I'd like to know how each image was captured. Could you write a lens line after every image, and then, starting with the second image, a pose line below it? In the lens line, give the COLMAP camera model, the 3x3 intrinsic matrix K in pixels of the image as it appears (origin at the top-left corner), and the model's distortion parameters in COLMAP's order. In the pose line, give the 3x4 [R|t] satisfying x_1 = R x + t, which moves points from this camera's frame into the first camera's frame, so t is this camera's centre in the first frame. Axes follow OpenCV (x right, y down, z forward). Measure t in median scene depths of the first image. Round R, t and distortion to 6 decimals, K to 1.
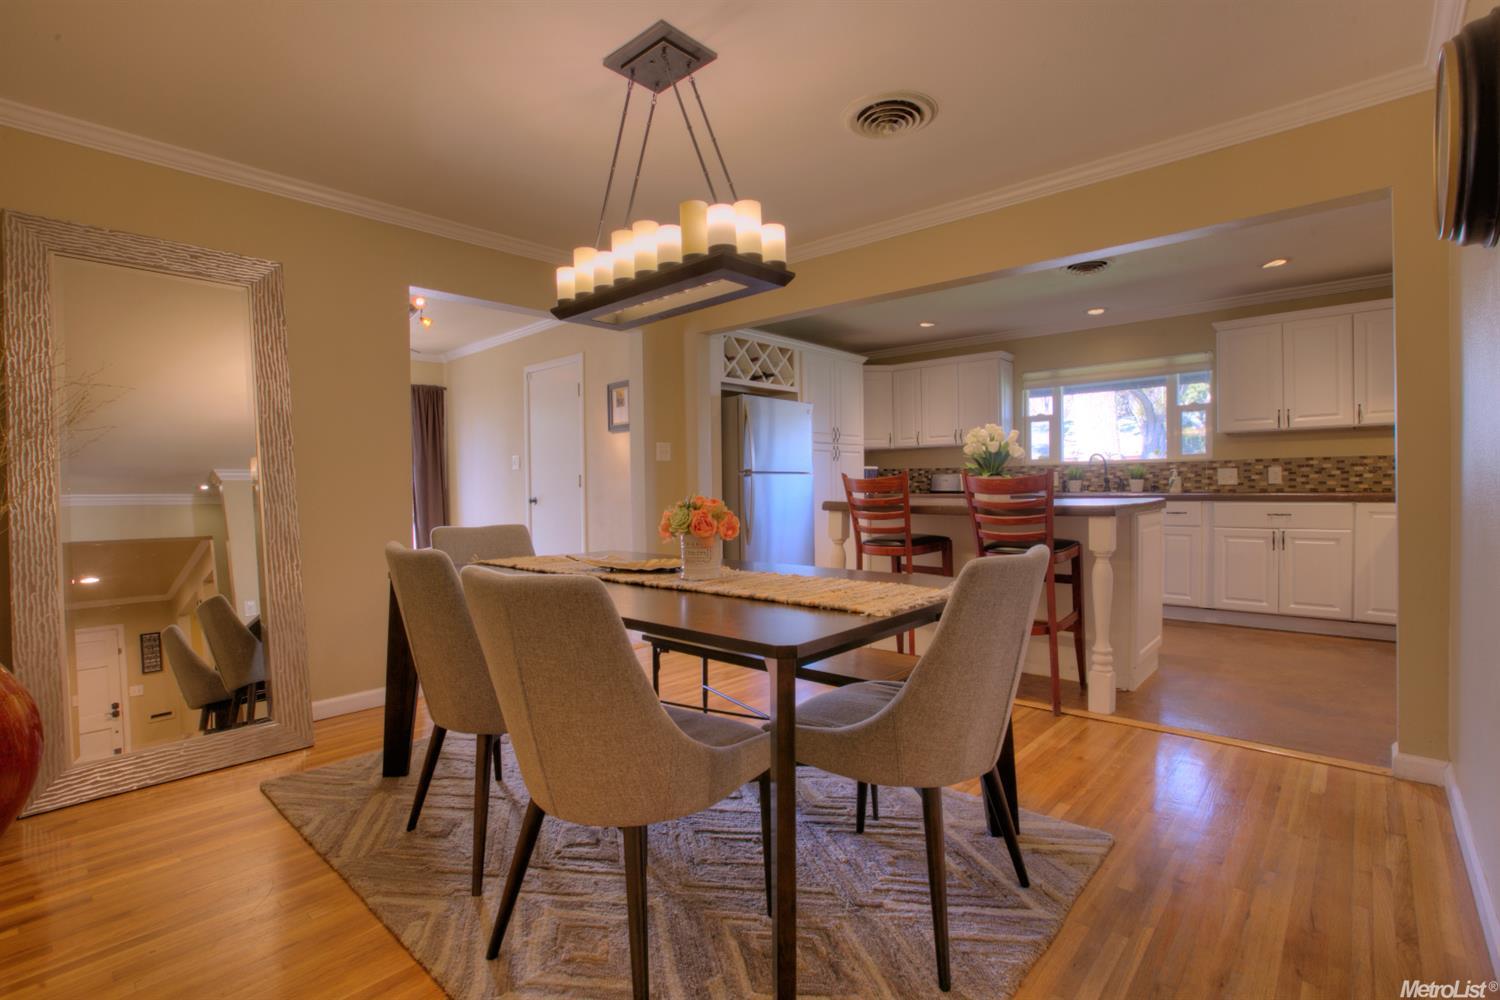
lens RADIAL K [[692.8, 0, 743.6], [0, 692.8, 497.2], [0, 0, 1]] dist [-0.053358, 0.022590]
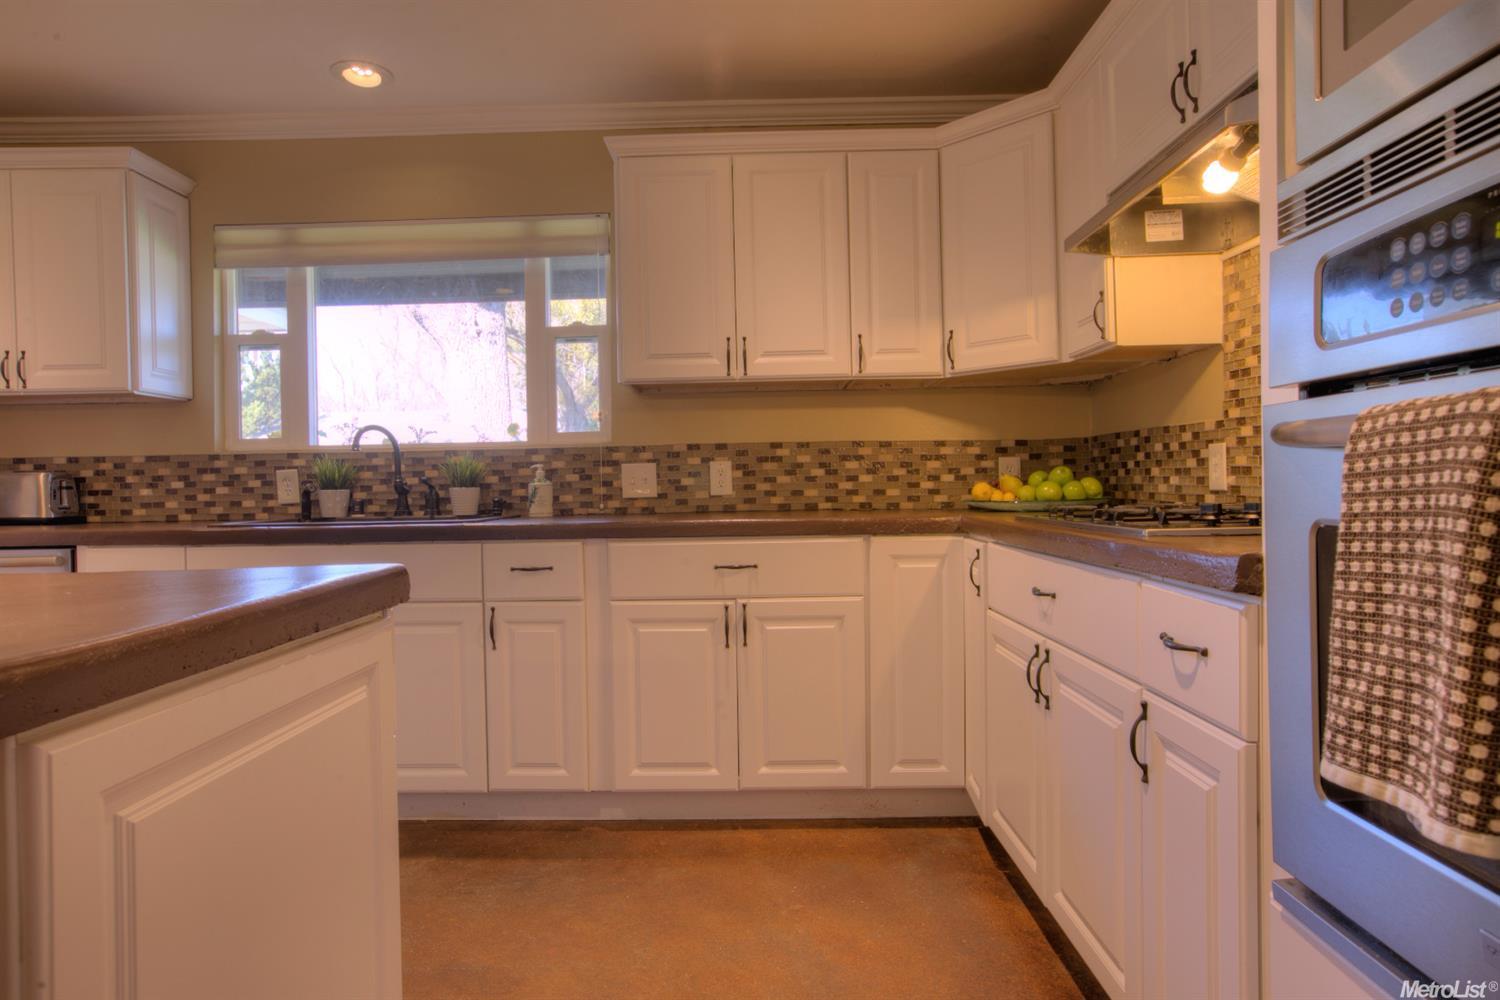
lens RADIAL K [[879.3, 0, 743.6], [0, 879.3, 496.3], [0, 0, 1]] dist [-0.041651, 0.040244]
pose [[0.752737, -0.009117, 0.658259, 0.370428], [0.018145, 0.999812, -0.006902, -0.014176], [-0.658072, 0.017139, 0.752760, 0.498065]]
